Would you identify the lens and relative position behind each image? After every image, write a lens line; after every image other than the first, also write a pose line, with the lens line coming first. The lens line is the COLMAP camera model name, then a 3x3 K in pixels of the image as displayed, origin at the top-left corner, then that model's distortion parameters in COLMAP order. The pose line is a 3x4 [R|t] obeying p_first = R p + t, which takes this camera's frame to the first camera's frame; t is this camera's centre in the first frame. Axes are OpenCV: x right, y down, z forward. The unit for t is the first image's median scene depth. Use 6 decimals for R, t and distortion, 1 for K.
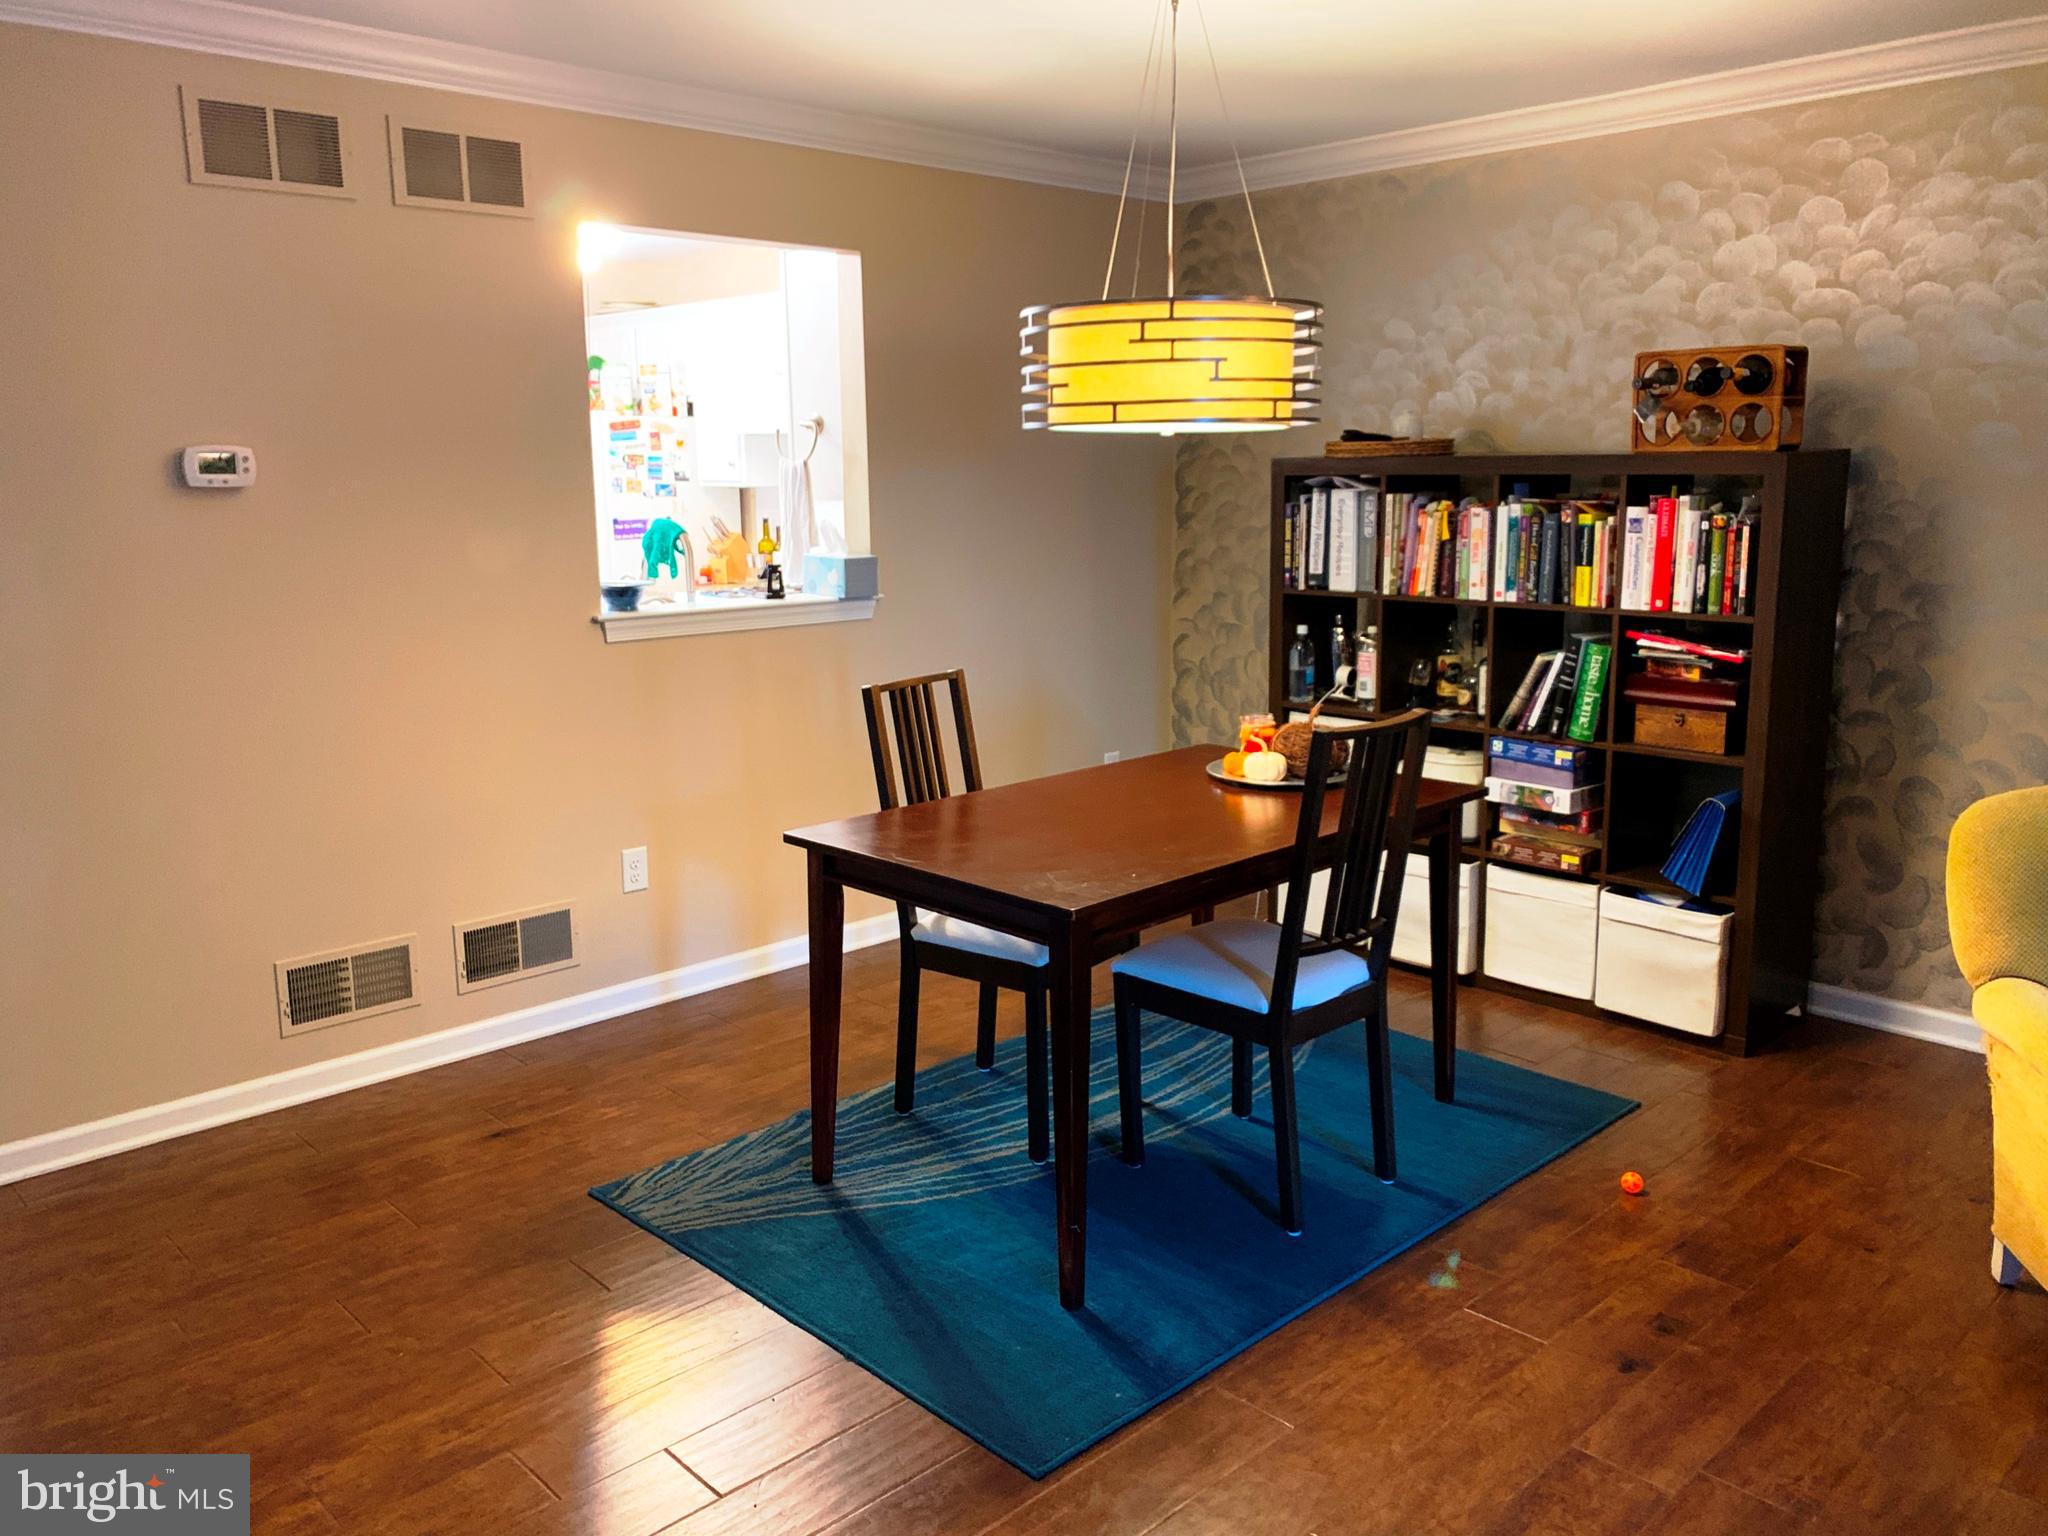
lens RADIAL K [[1558.2, 0, 1024.0], [0, 1558.2, 768.0], [0, 0, 1]] dist [0.093796, -0.184342]
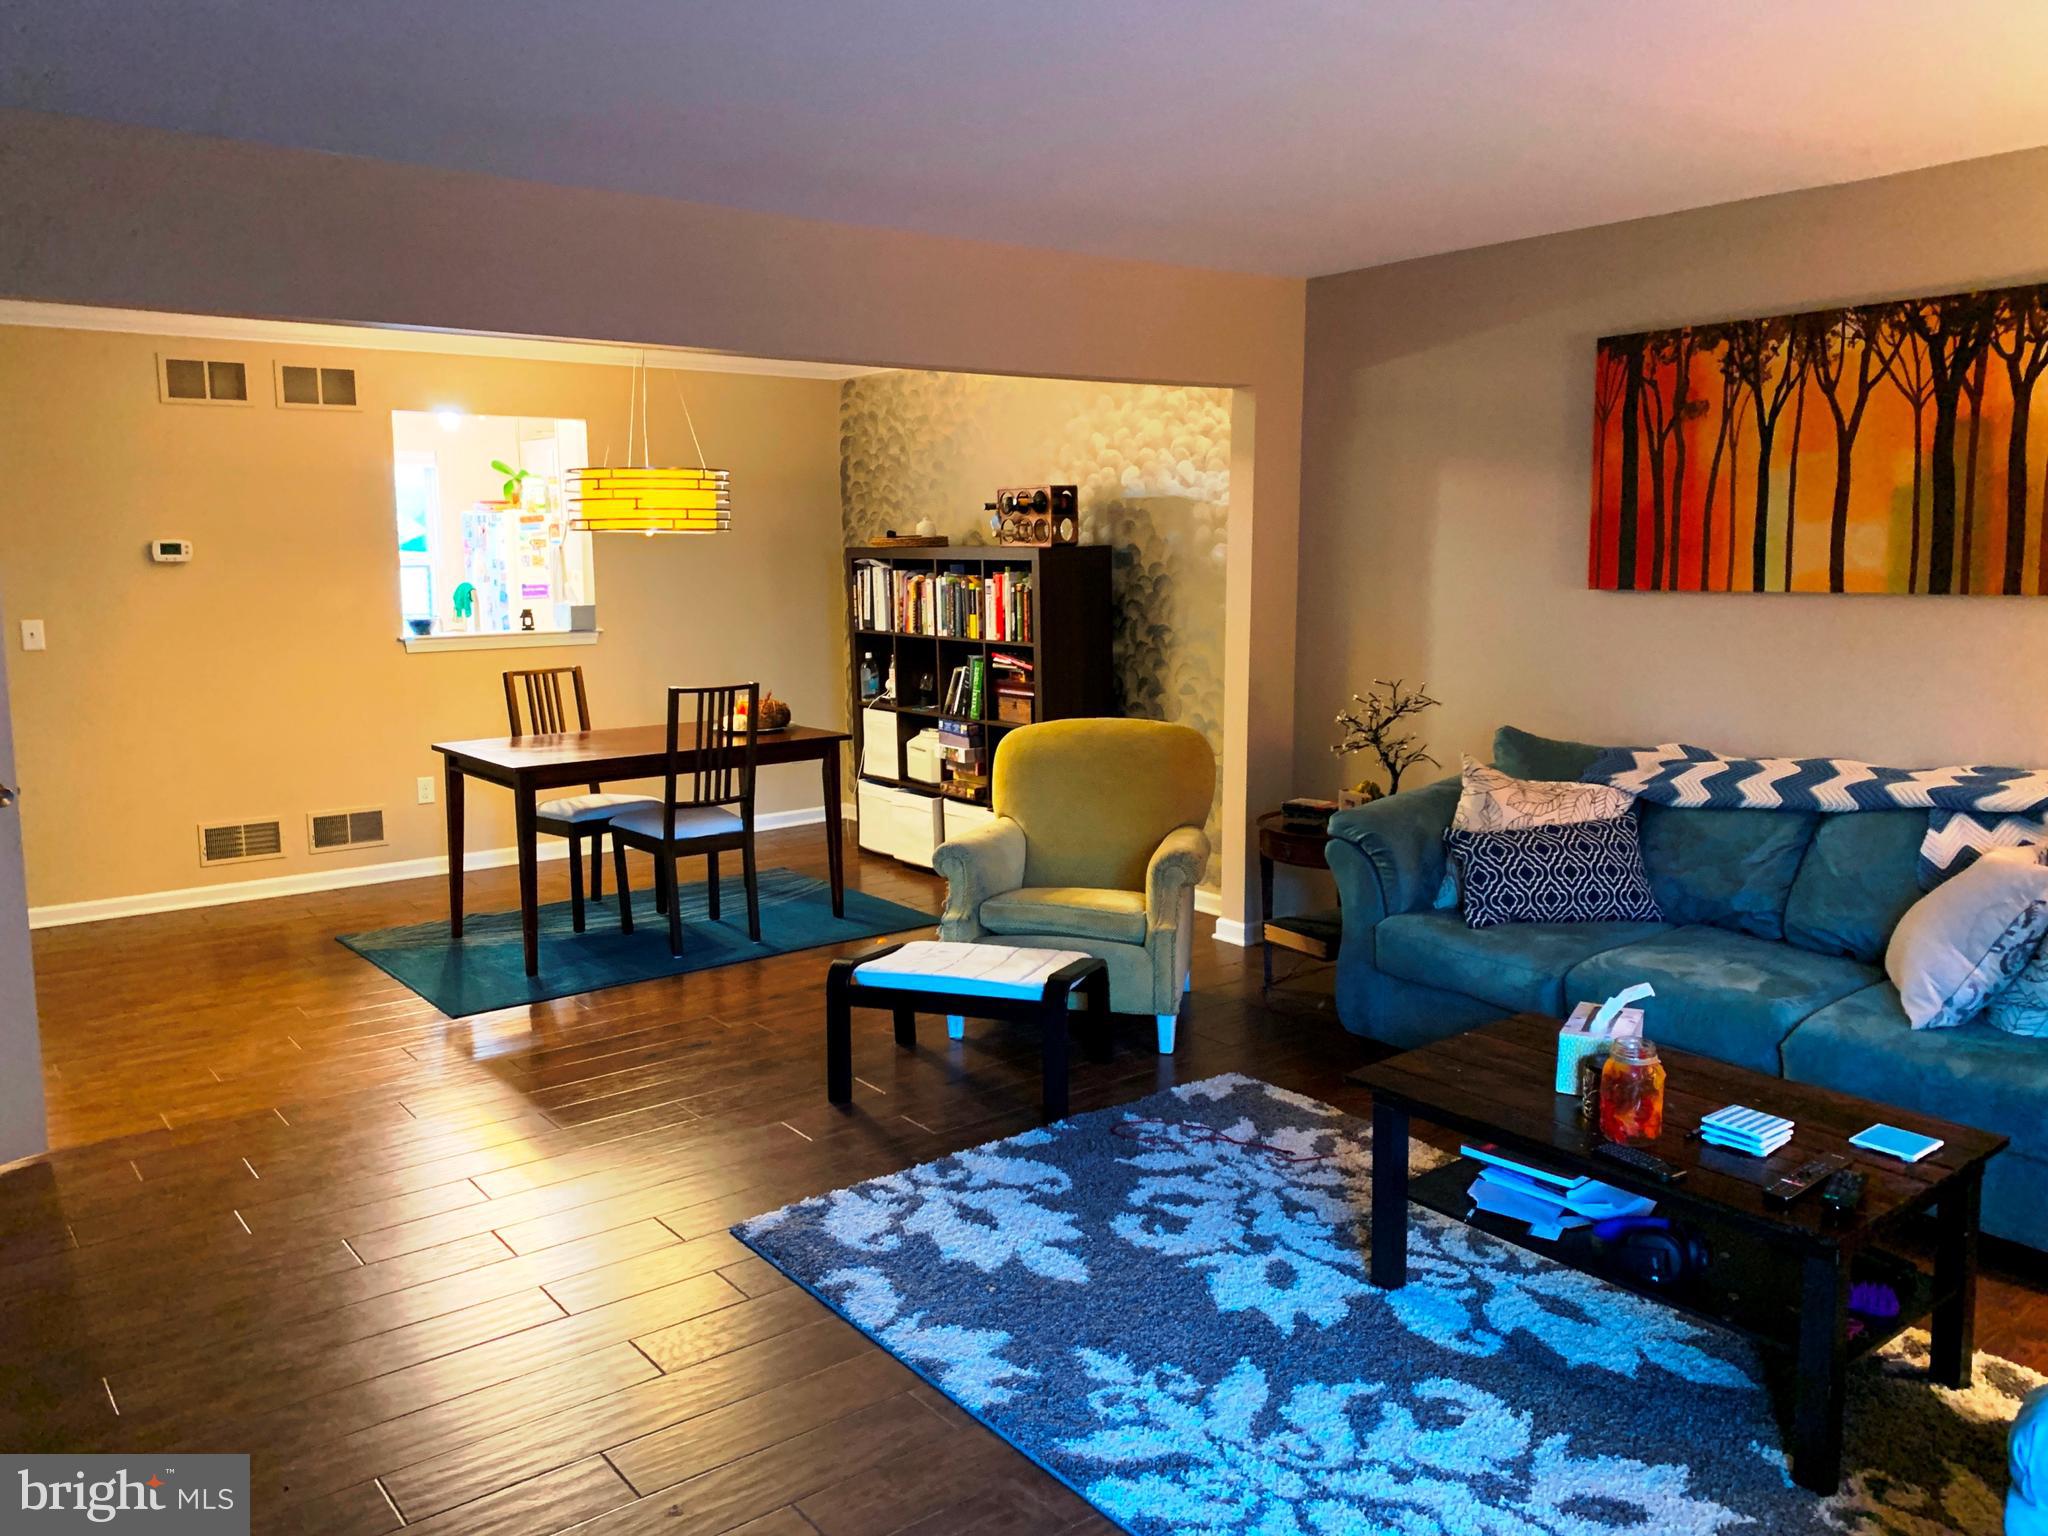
lens RADIAL K [[1558.2, 0, 1024.0], [0, 1558.2, 768.0], [0, 0, 1]] dist [0.093796, -0.184342]
pose [[0.994771, 0.018323, -0.100476, 0.574961], [-0.023012, 0.998690, -0.045702, 0.108057], [0.099507, 0.047775, 0.993889, -0.625617]]
